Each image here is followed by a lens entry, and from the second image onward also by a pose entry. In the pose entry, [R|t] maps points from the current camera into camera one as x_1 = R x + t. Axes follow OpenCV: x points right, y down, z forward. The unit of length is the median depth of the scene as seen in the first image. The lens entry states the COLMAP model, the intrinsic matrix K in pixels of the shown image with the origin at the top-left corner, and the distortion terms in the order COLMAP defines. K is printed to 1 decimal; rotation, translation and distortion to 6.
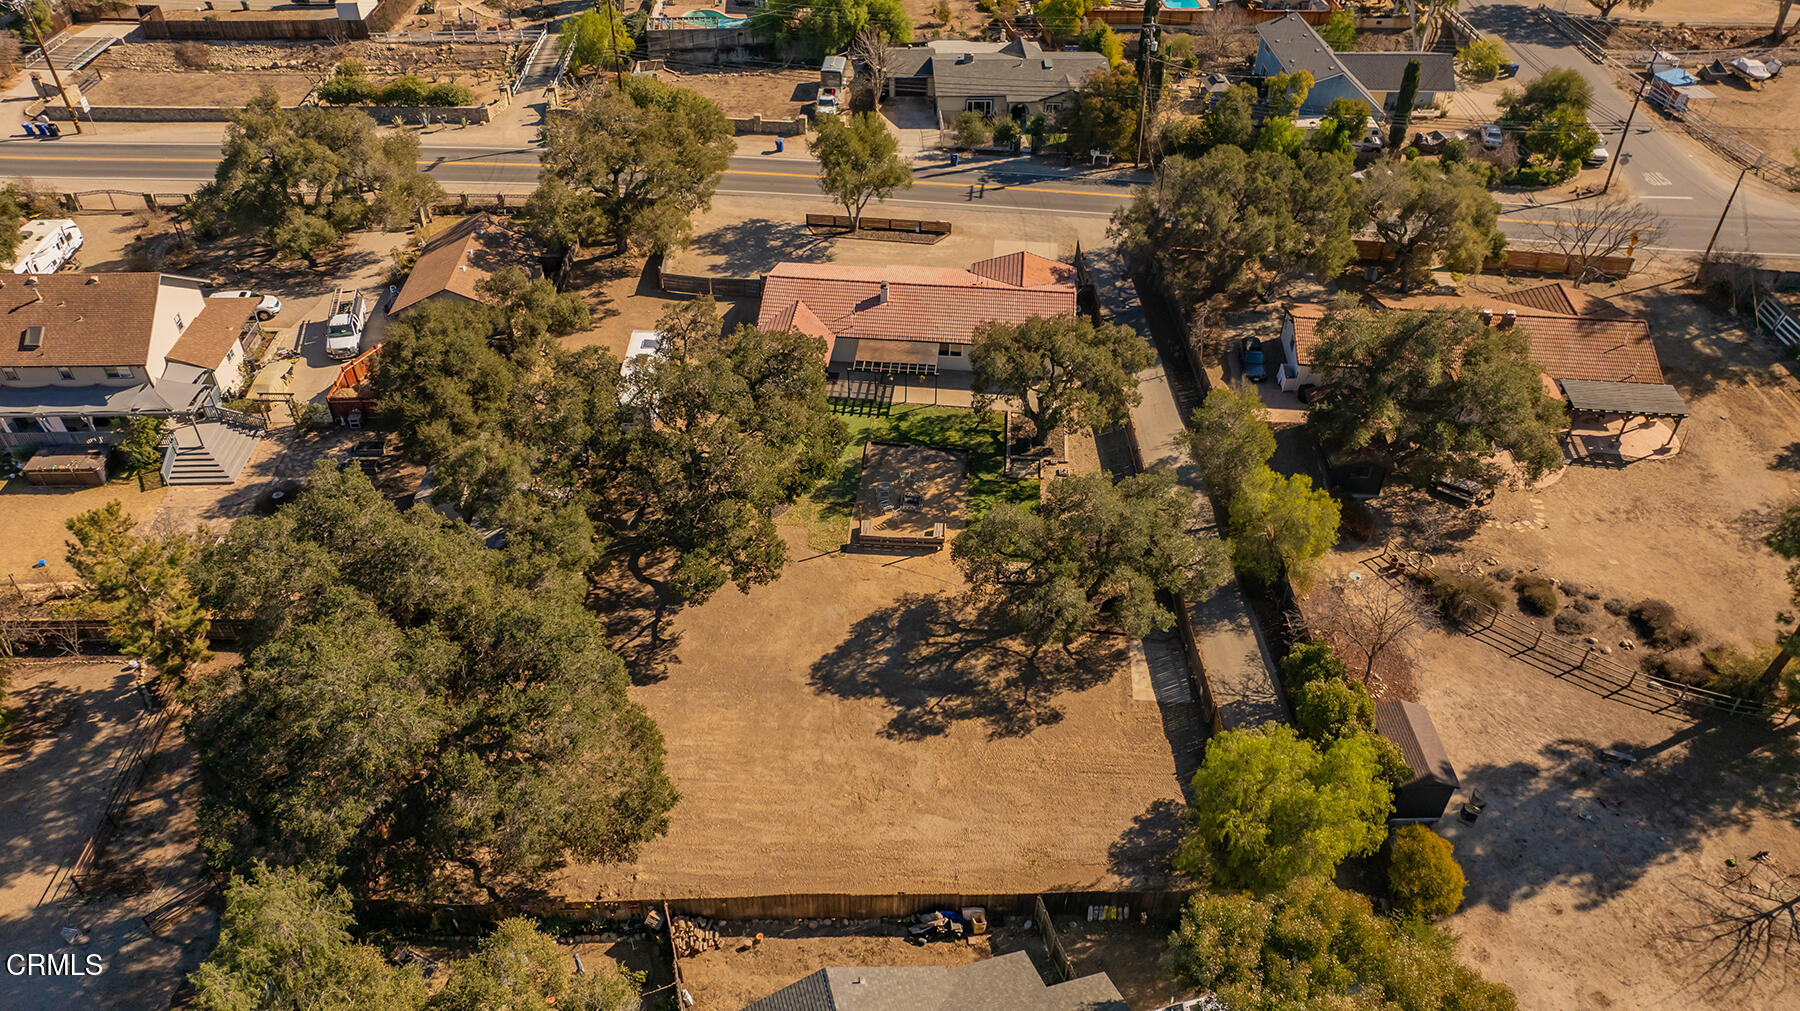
lens RADIAL K [[1261.8, 0, 900.2], [0, 1261.8, 510.0], [0, 0, 1]] dist [-0.051865, 0.062402]
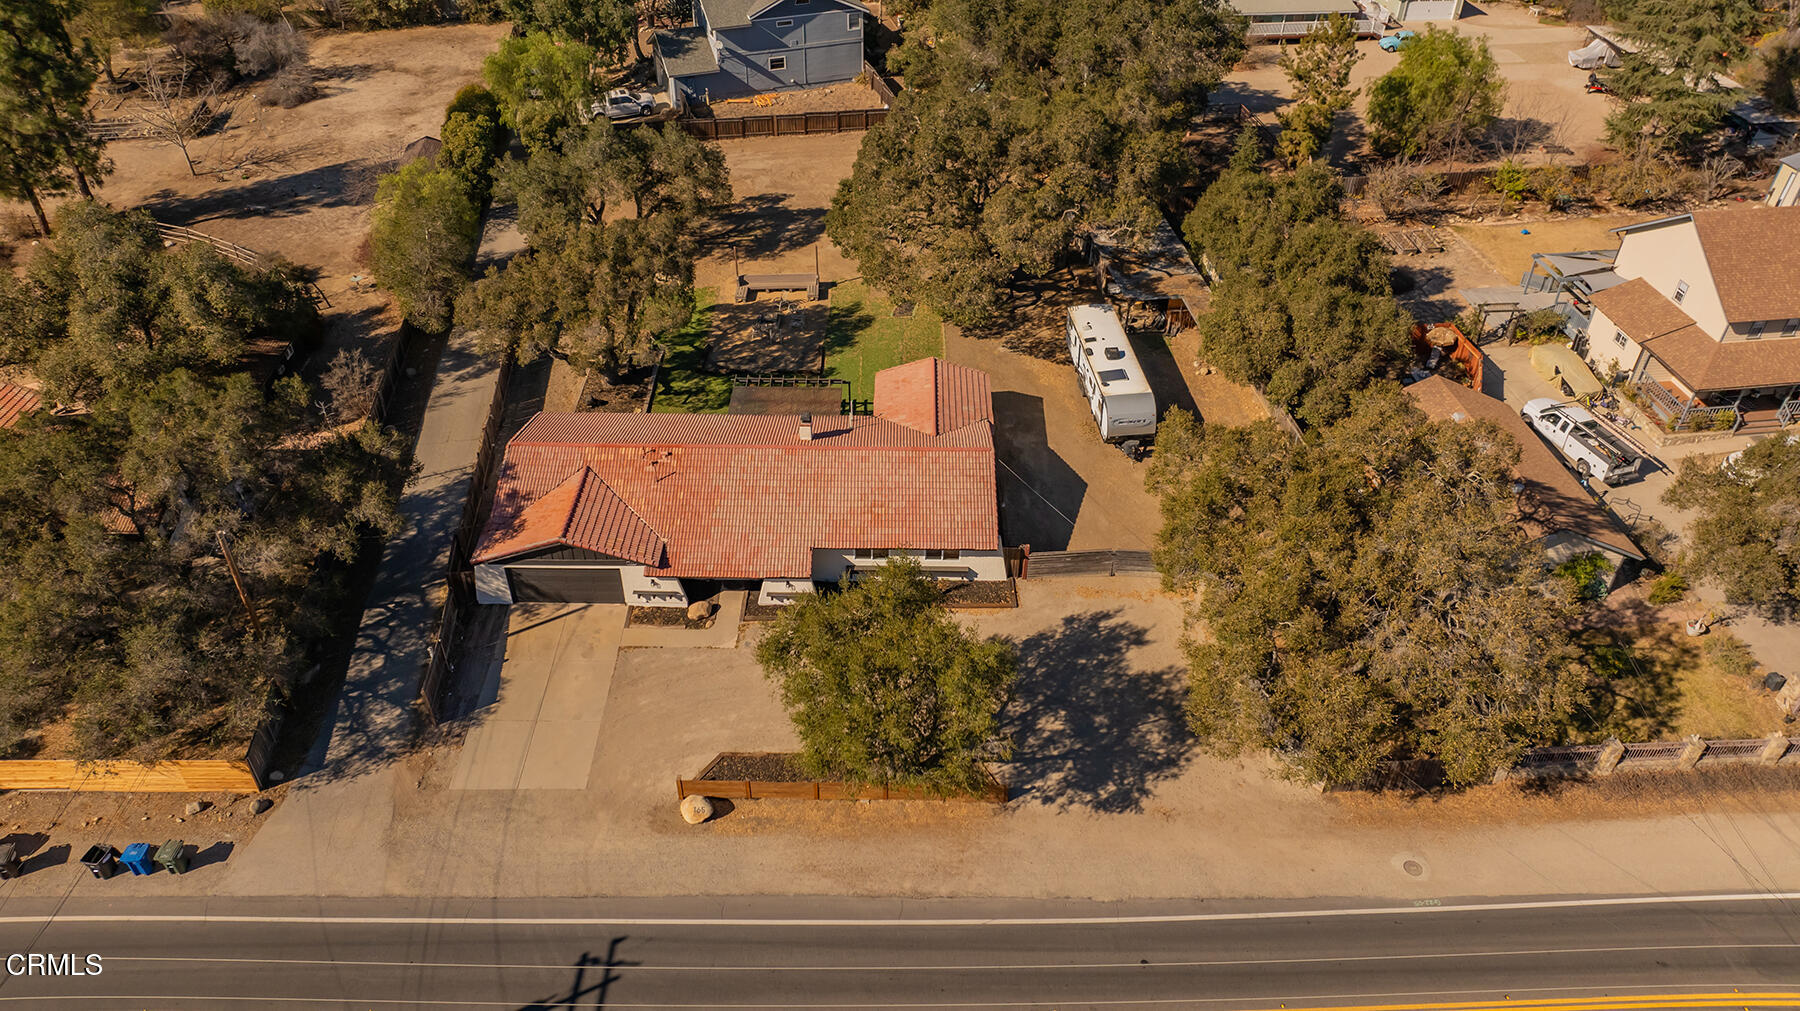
lens RADIAL K [[1259.6, 0, 897.7], [0, 1259.6, 503.1], [0, 0, 1]] dist [-0.016614, -0.004538]
pose [[-0.996213, 0.042947, -0.075599, -0.011308], [-0.065002, 0.209584, 0.975628, -0.980576], [0.057744, 0.976847, -0.205999, 1.426307]]
